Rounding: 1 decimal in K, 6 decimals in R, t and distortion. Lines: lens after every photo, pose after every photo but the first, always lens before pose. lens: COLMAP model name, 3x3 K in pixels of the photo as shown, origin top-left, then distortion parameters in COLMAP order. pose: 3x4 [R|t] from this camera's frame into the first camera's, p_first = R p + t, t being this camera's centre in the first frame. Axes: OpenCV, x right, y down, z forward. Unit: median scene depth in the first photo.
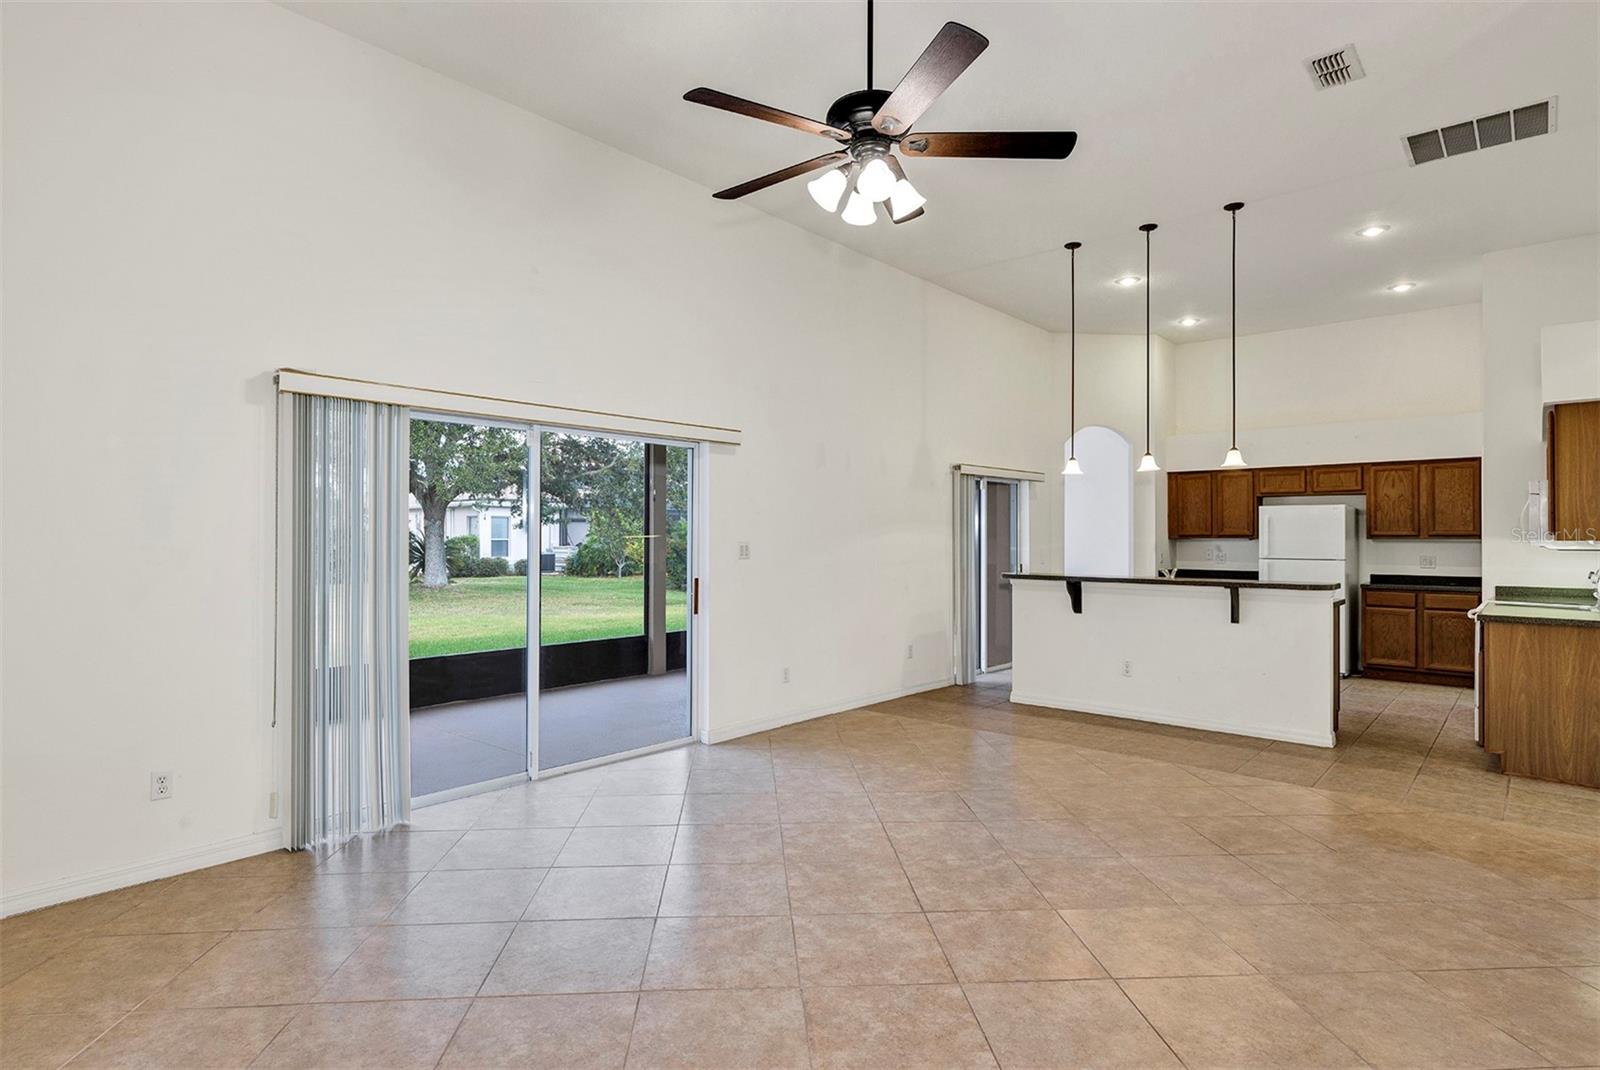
lens RADIAL K [[838.6, 0, 798.9], [0, 838.6, 529.8], [0, 0, 1]] dist [-0.000498, 0.001363]
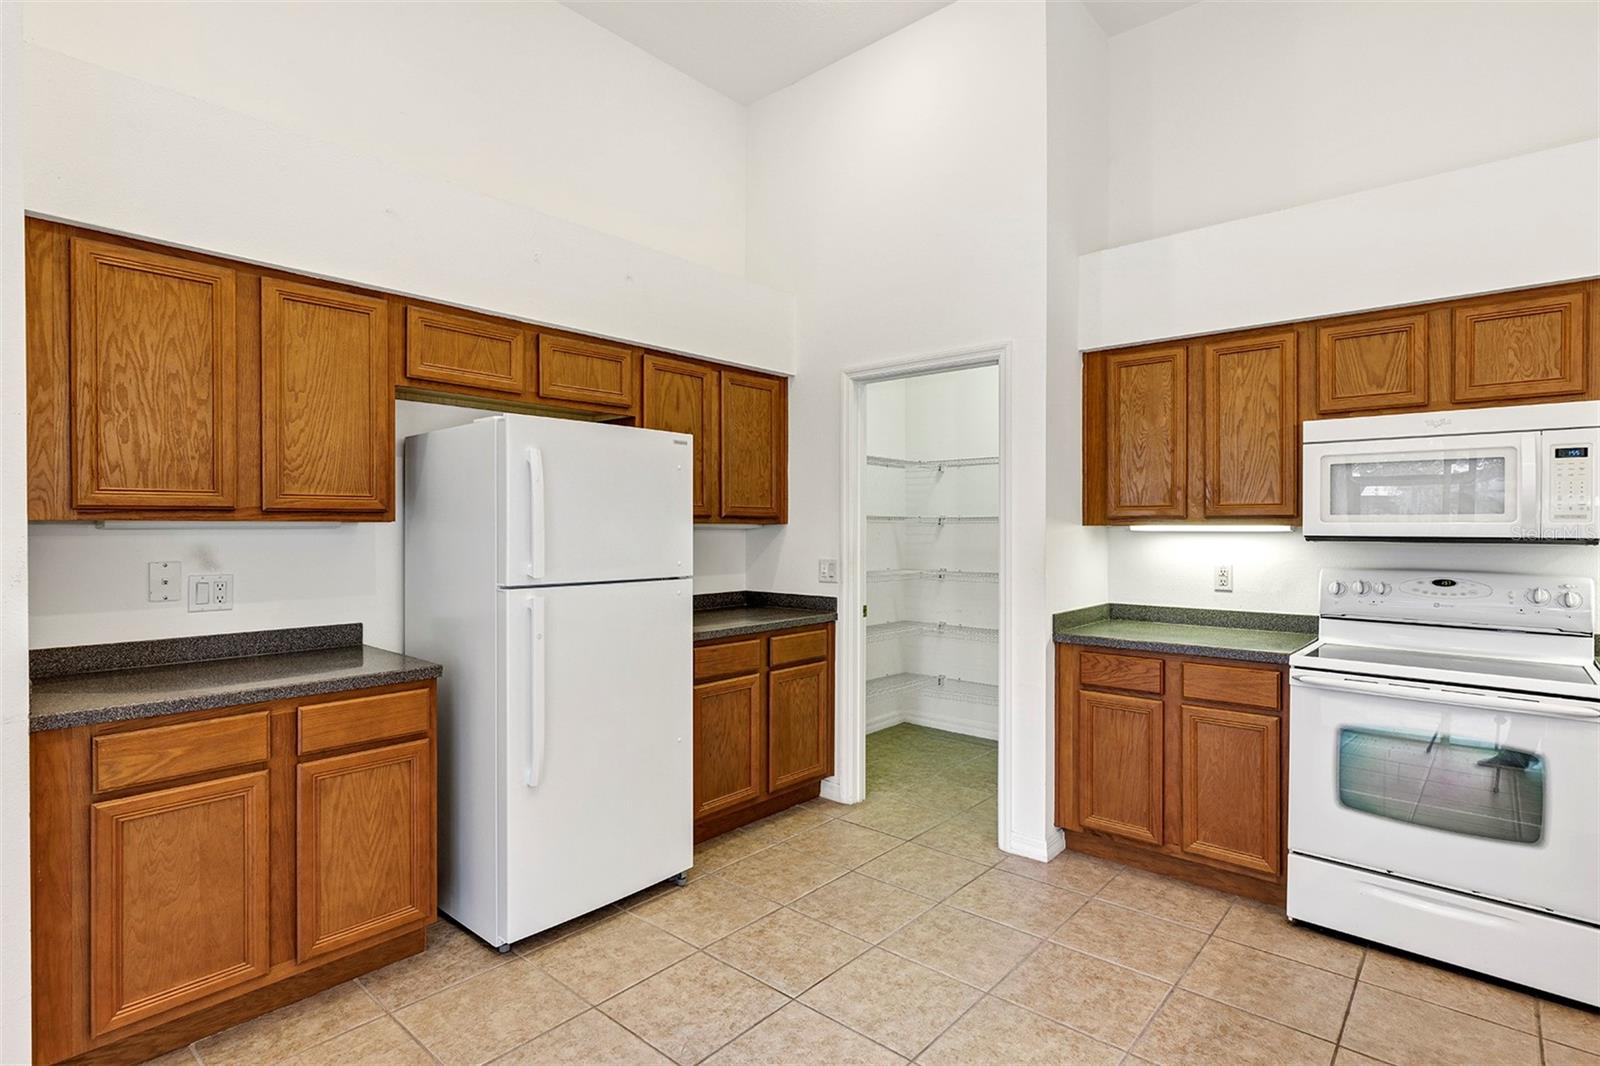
lens RADIAL K [[790.7, 0, 804.8], [0, 790.7, 531.3], [0, 0, 1]] dist [-0.006355, 0.000455]
pose [[0.003916, -0.009519, 0.999947, 0.309826], [-0.011288, 0.999891, 0.009562, 0.011458], [-0.999929, -0.011325, 0.003808, 1.029818]]
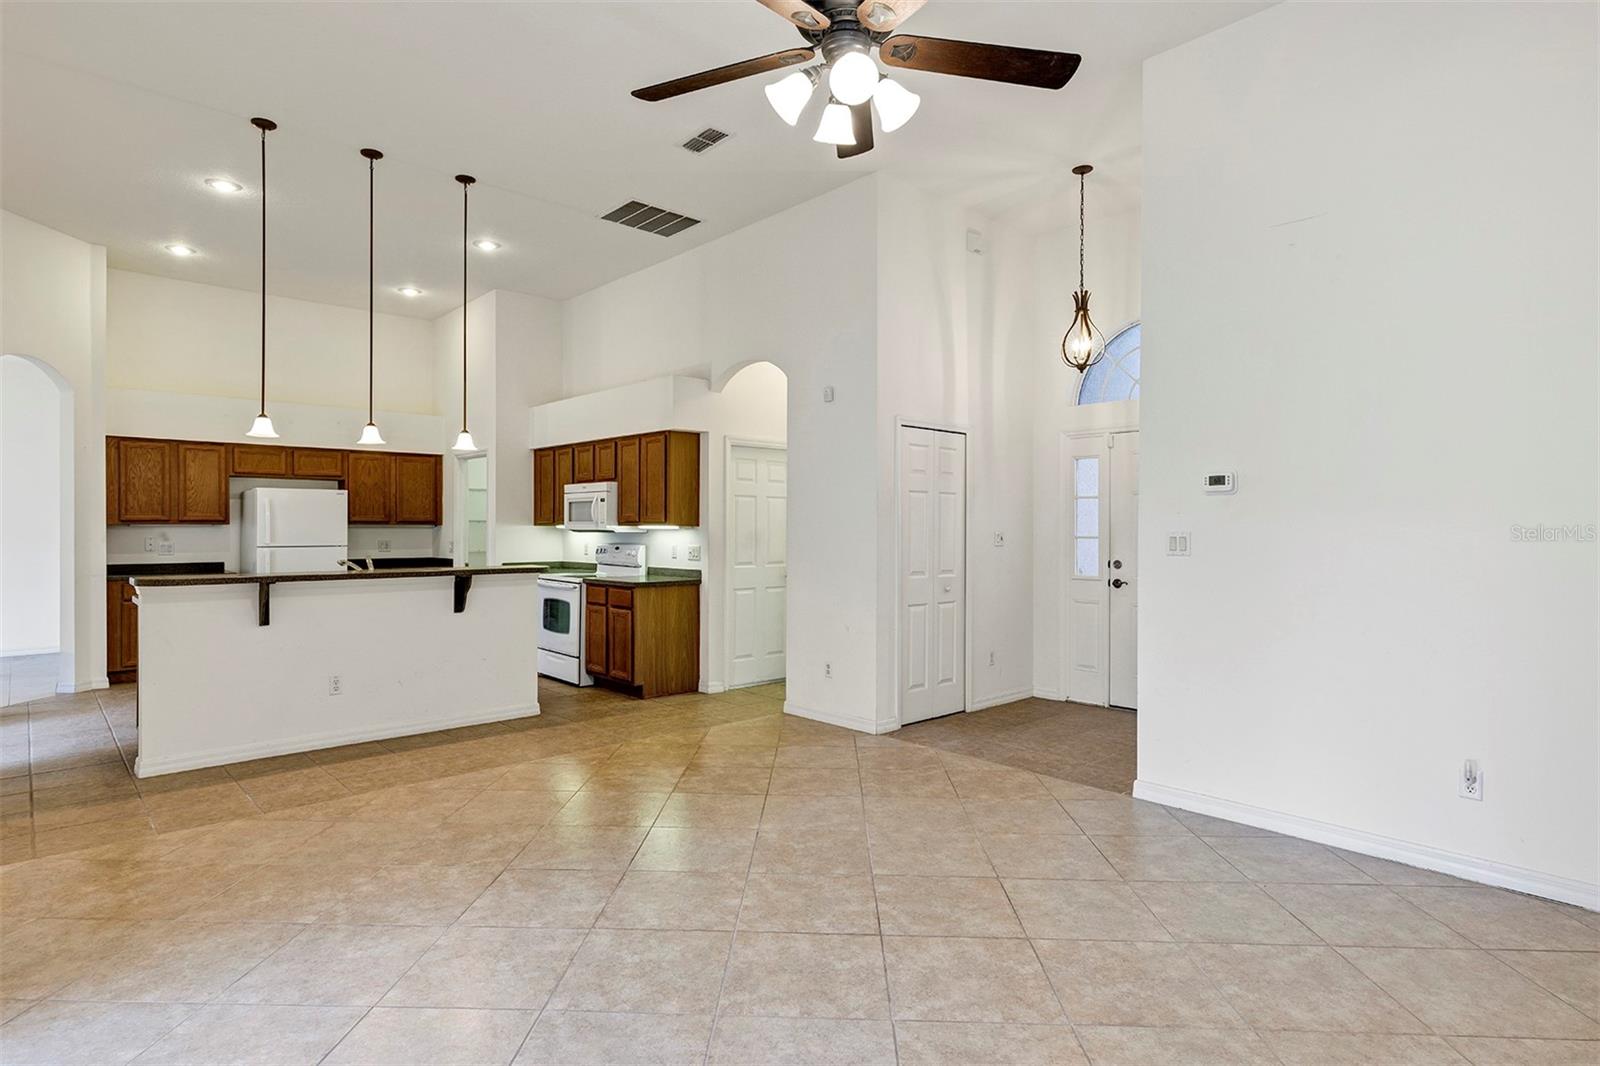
lens RADIAL K [[838.6, 0, 793.2], [0, 838.6, 527.6], [0, 0, 1]] dist [-0.000498, 0.001363]
pose [[0.106943, -0.003075, 0.994260, -0.305483], [-0.010947, 0.999931, 0.004270, 0.004422], [-0.994205, -0.011341, 0.106902, 0.400586]]
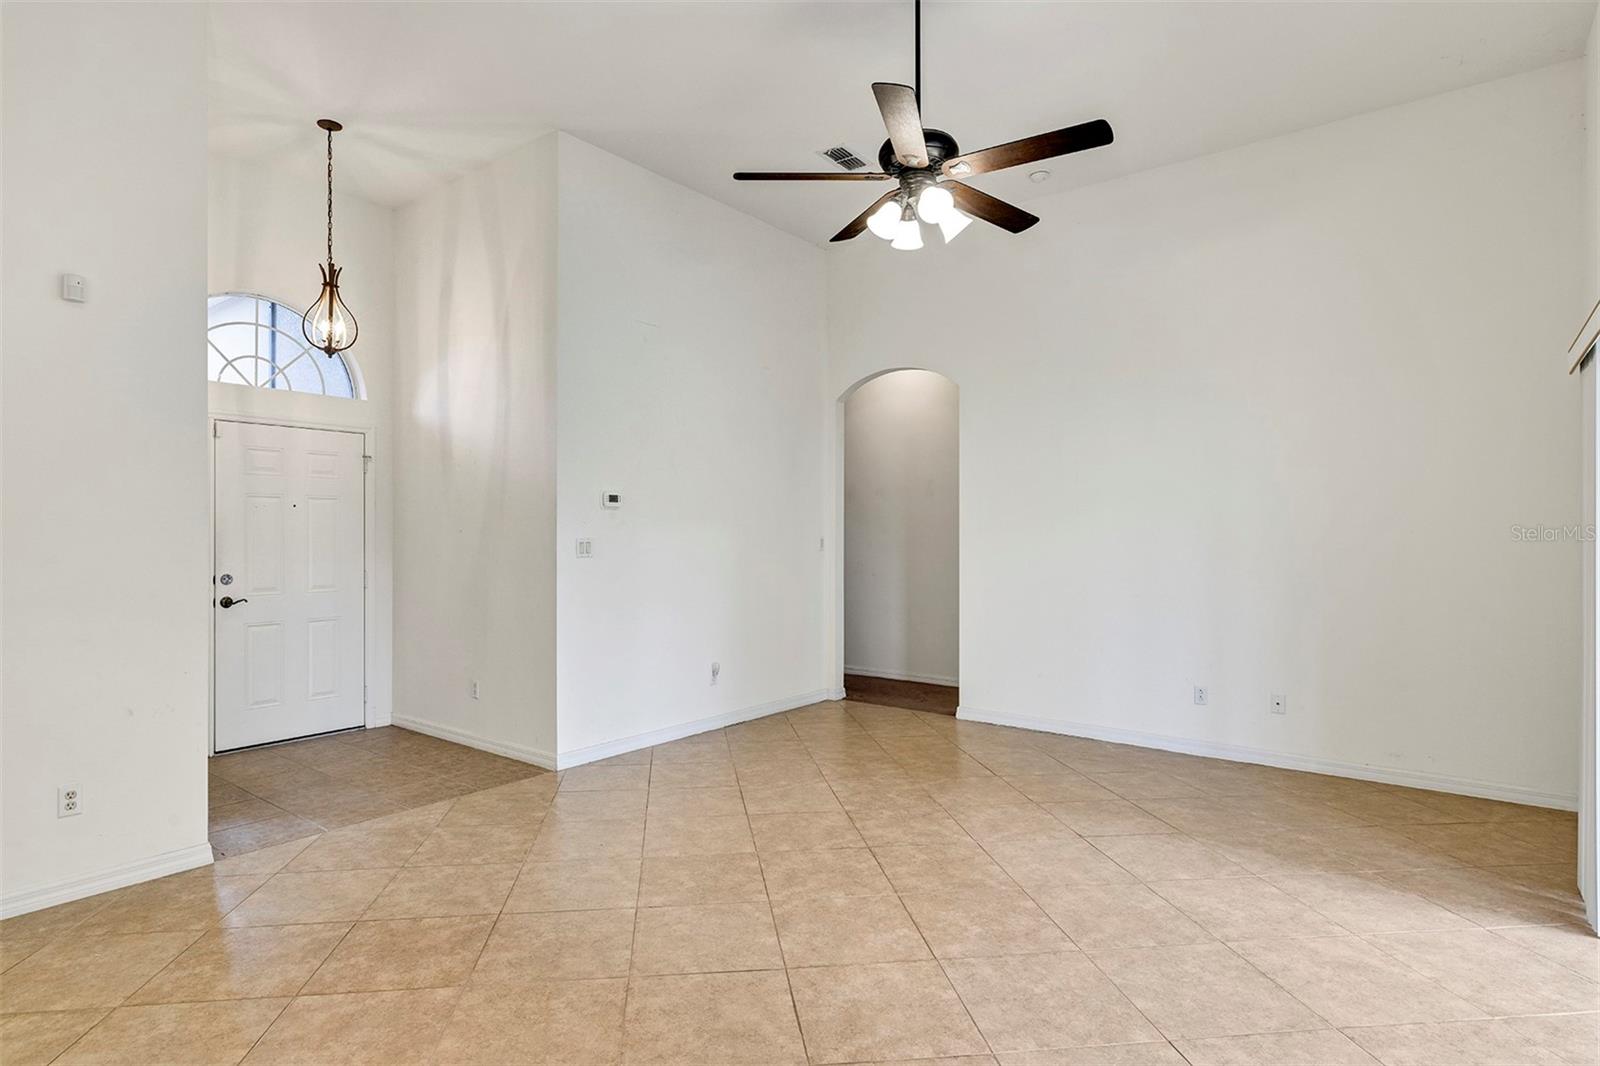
lens RADIAL K [[838.6, 0, 764.7], [0, 838.6, 536.6], [0, 0, 1]] dist [-0.000498, 0.001363]
pose [[-0.999316, -0.002742, -0.036878, 0.136370], [-0.002433, 0.999962, -0.008419, 0.010462], [0.036900, -0.008324, -0.999284, 0.873960]]
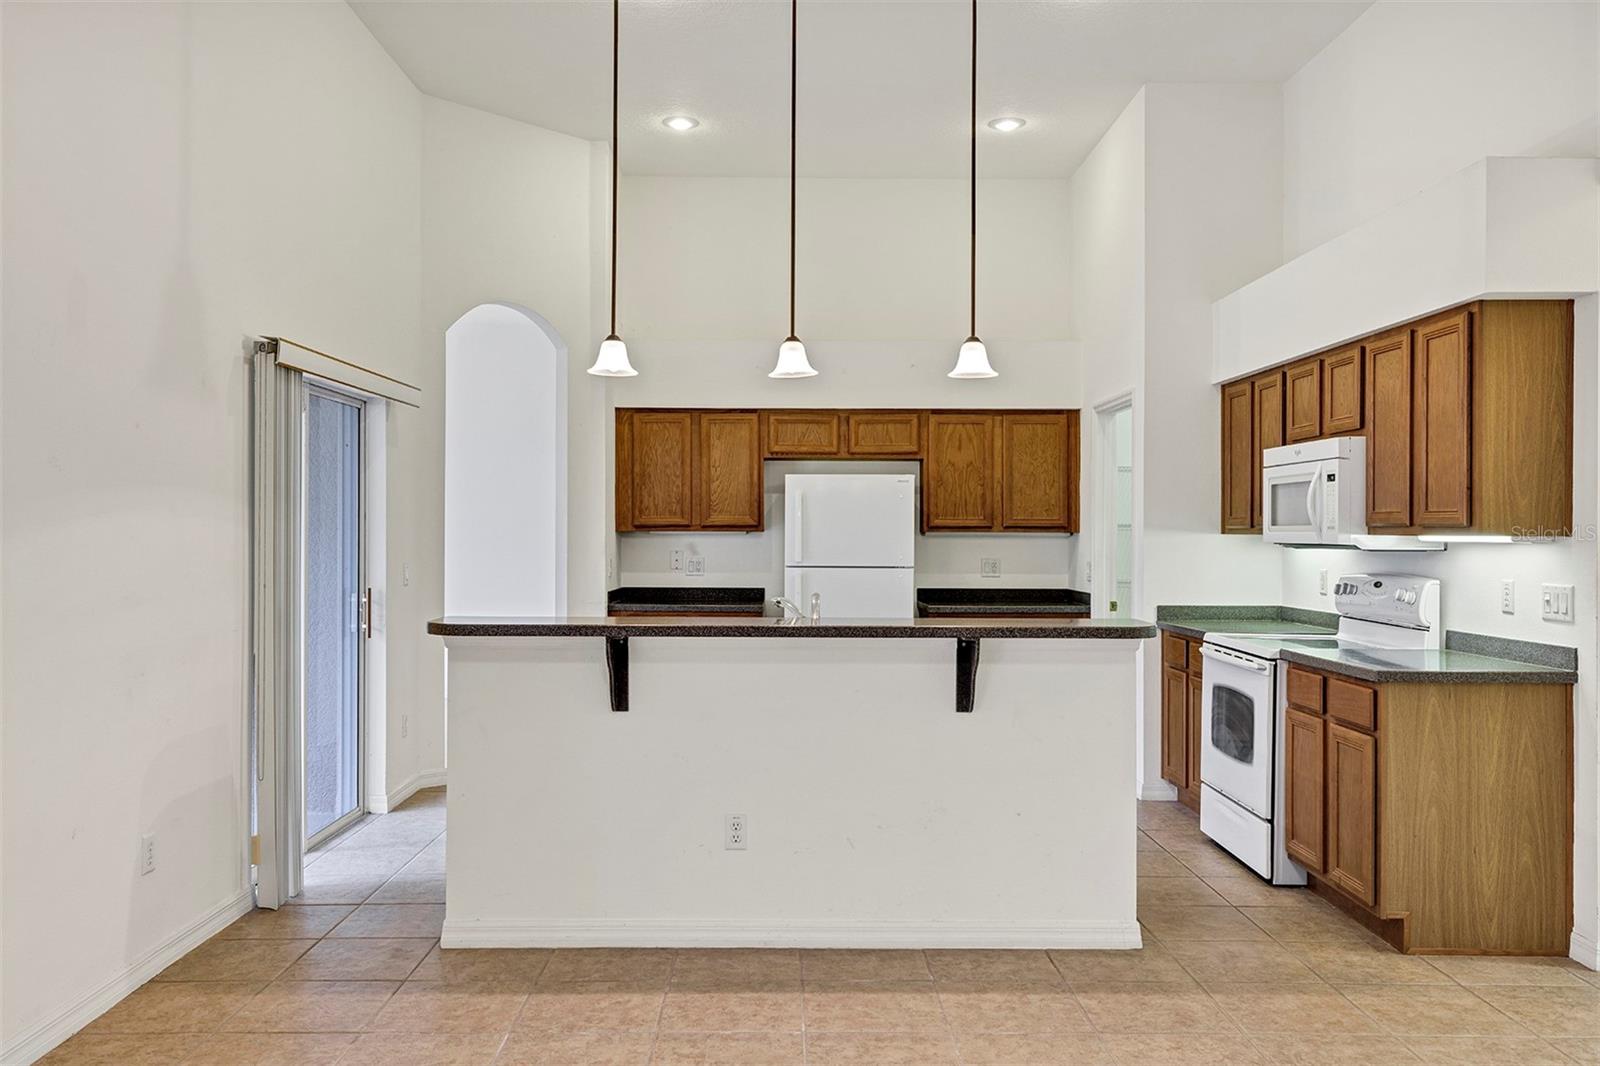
lens RADIAL K [[1273.4, 0, 787.6], [0, 1273.4, 526.8], [0, 0, 1]] dist [0.008989, 0.003888]
pose [[0.747390, 0.003005, 0.664379, -0.022856], [-0.007892, 0.999959, 0.004355, 0.004119], [-0.664339, -0.008498, 0.747383, 0.413417]]
